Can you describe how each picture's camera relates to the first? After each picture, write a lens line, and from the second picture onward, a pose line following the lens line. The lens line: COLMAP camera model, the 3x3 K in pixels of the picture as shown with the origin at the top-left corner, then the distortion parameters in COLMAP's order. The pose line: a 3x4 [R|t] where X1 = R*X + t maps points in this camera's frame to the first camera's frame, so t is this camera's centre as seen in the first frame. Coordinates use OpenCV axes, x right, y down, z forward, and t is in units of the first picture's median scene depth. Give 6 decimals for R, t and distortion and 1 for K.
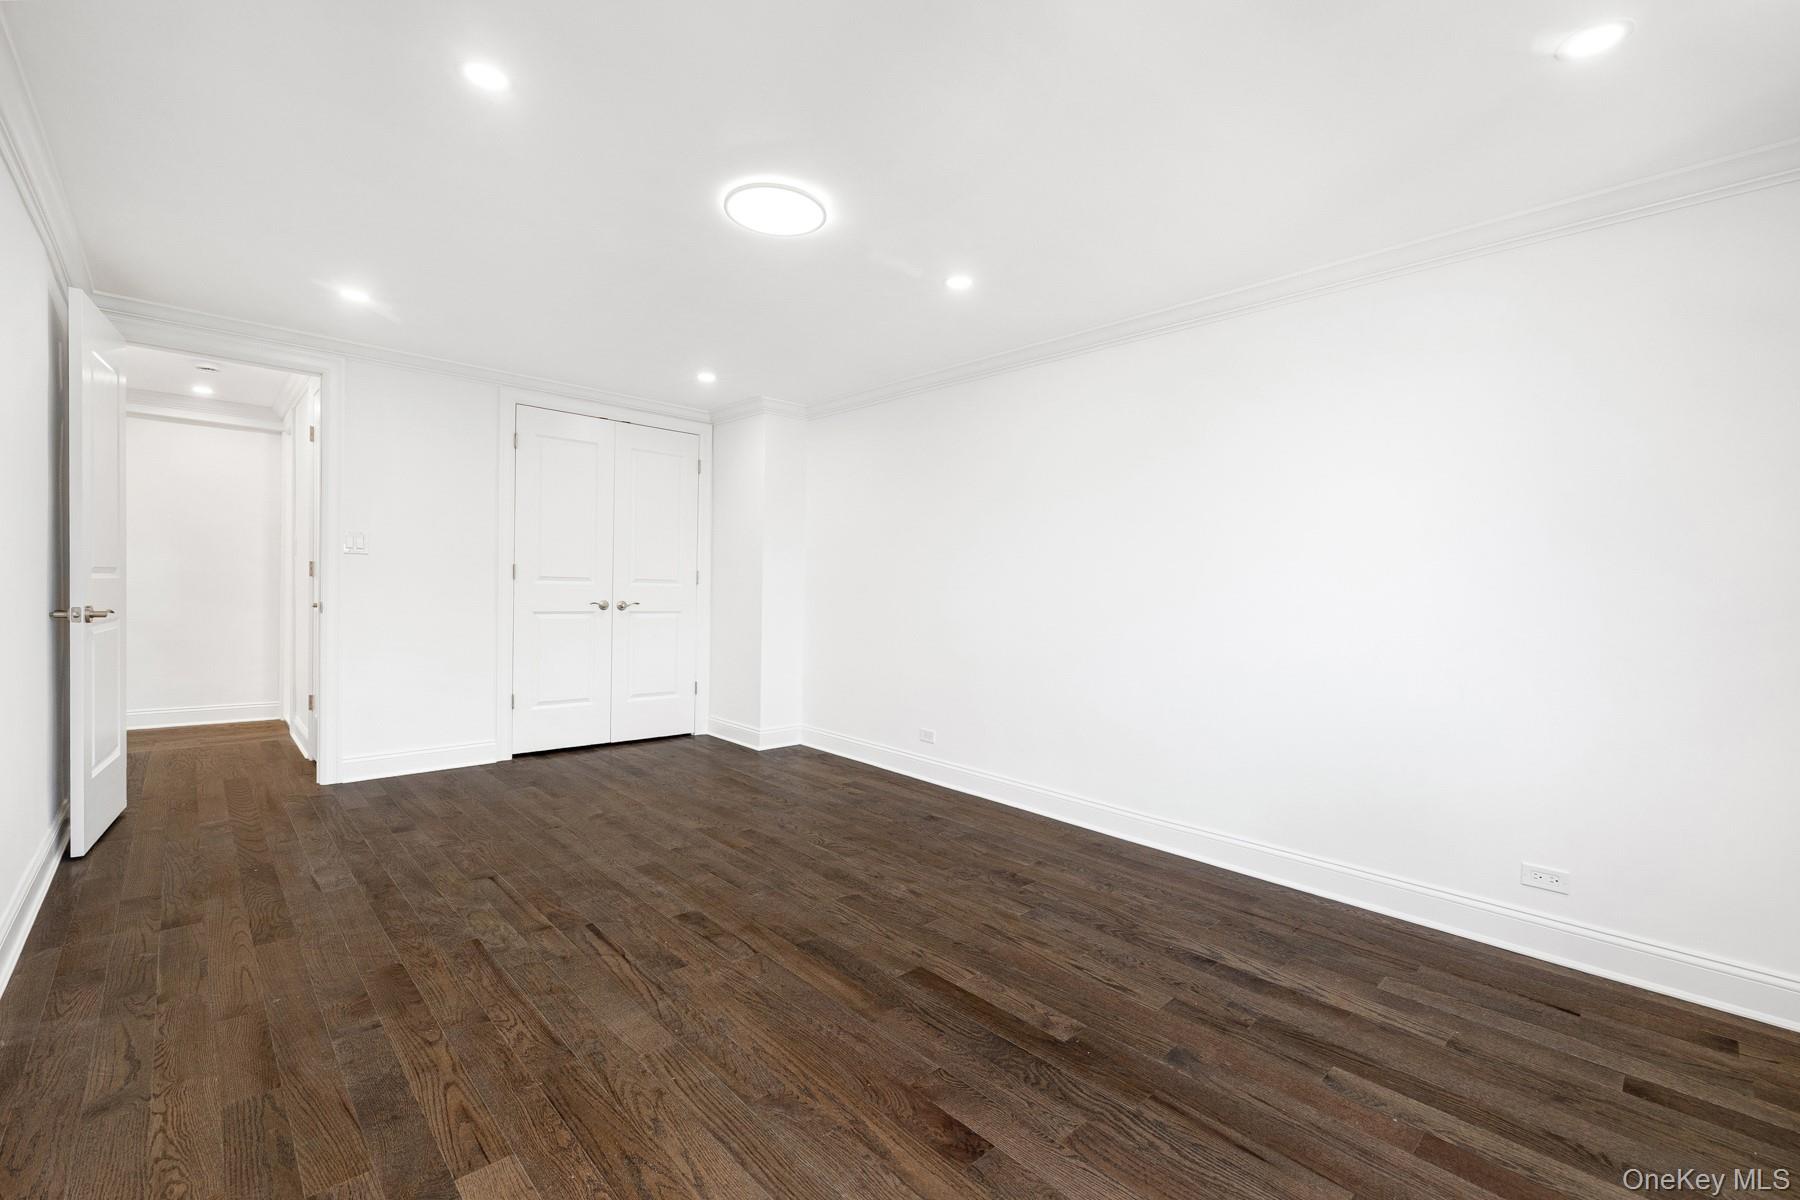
lens RADIAL K [[763.0, 0, 881.3], [0, 763.0, 599.1], [0, 0, 1]] dist [-0.001731, -0.000151]
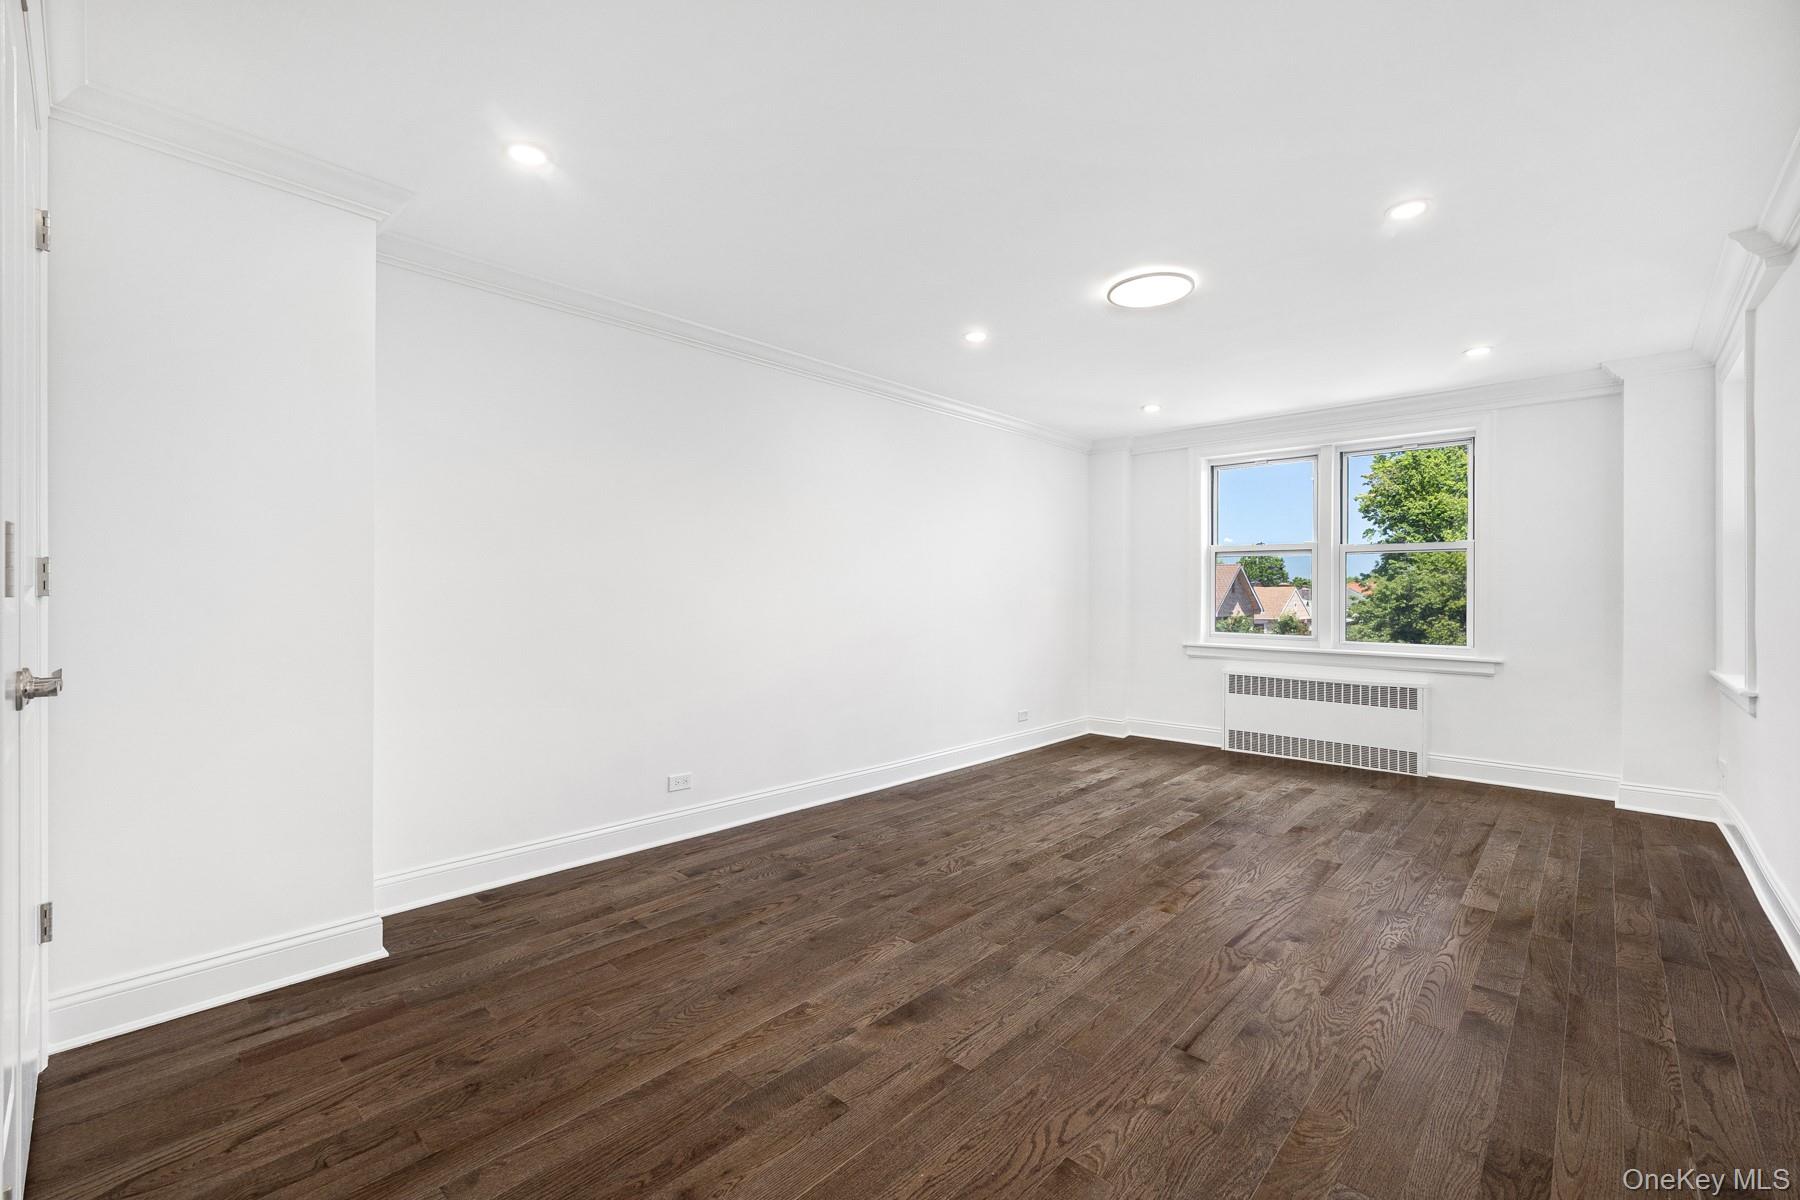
lens RADIAL K [[768.6, 0, 904.2], [0, 768.6, 579.1], [0, 0, 1]] dist [0.000412, 0.000366]
pose [[-0.087403, -0.007054, 0.996148, -1.326097], [0.009385, 0.999925, 0.007904, -0.060215], [-0.996129, 0.010040, -0.087330, 1.489974]]
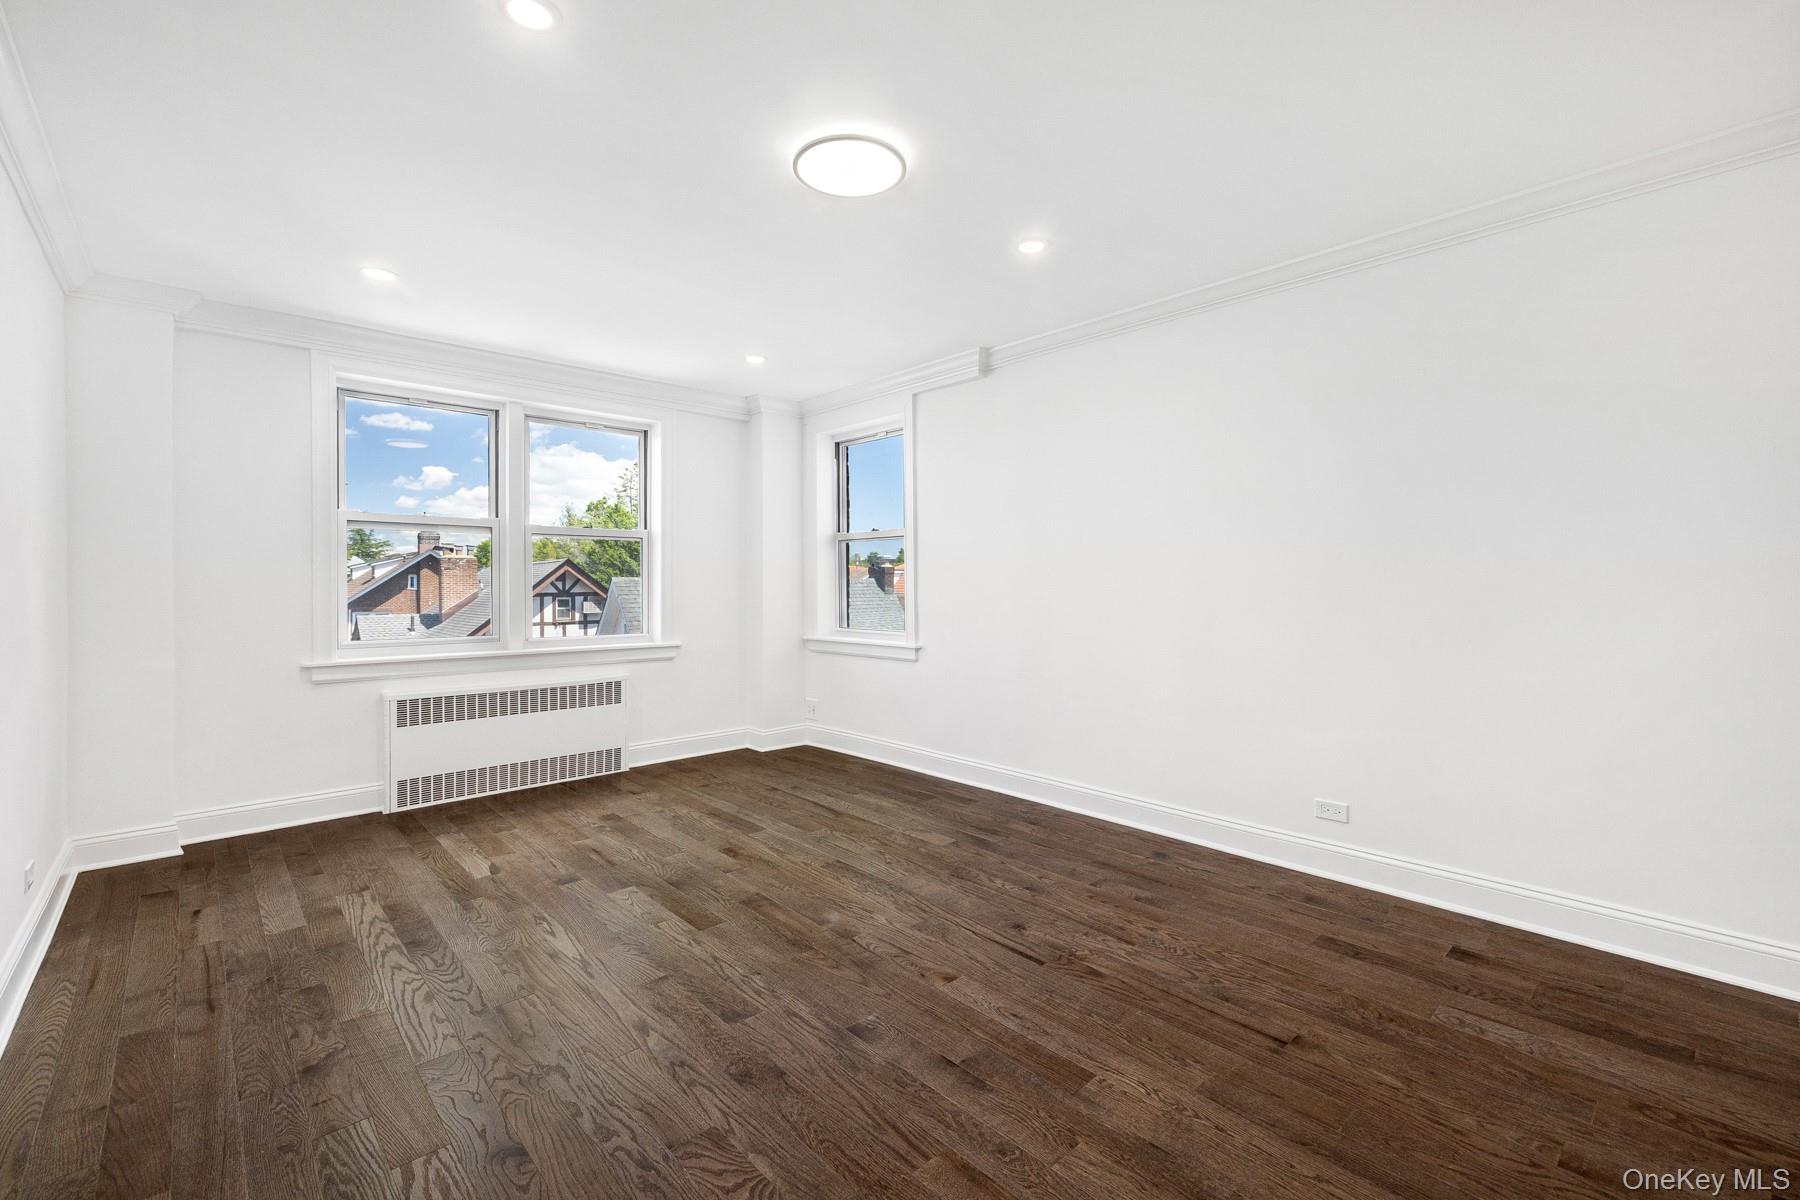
lens RADIAL K [[768.6, 0, 904.2], [0, 768.6, 579.1], [0, 0, 1]] dist [0.000412, 0.000366]
pose [[-0.999687, -0.021675, -0.012474, -0.196282], [-0.021783, 0.999726, 0.008591, -0.035406], [0.012285, 0.008860, -0.999885, 1.896034]]
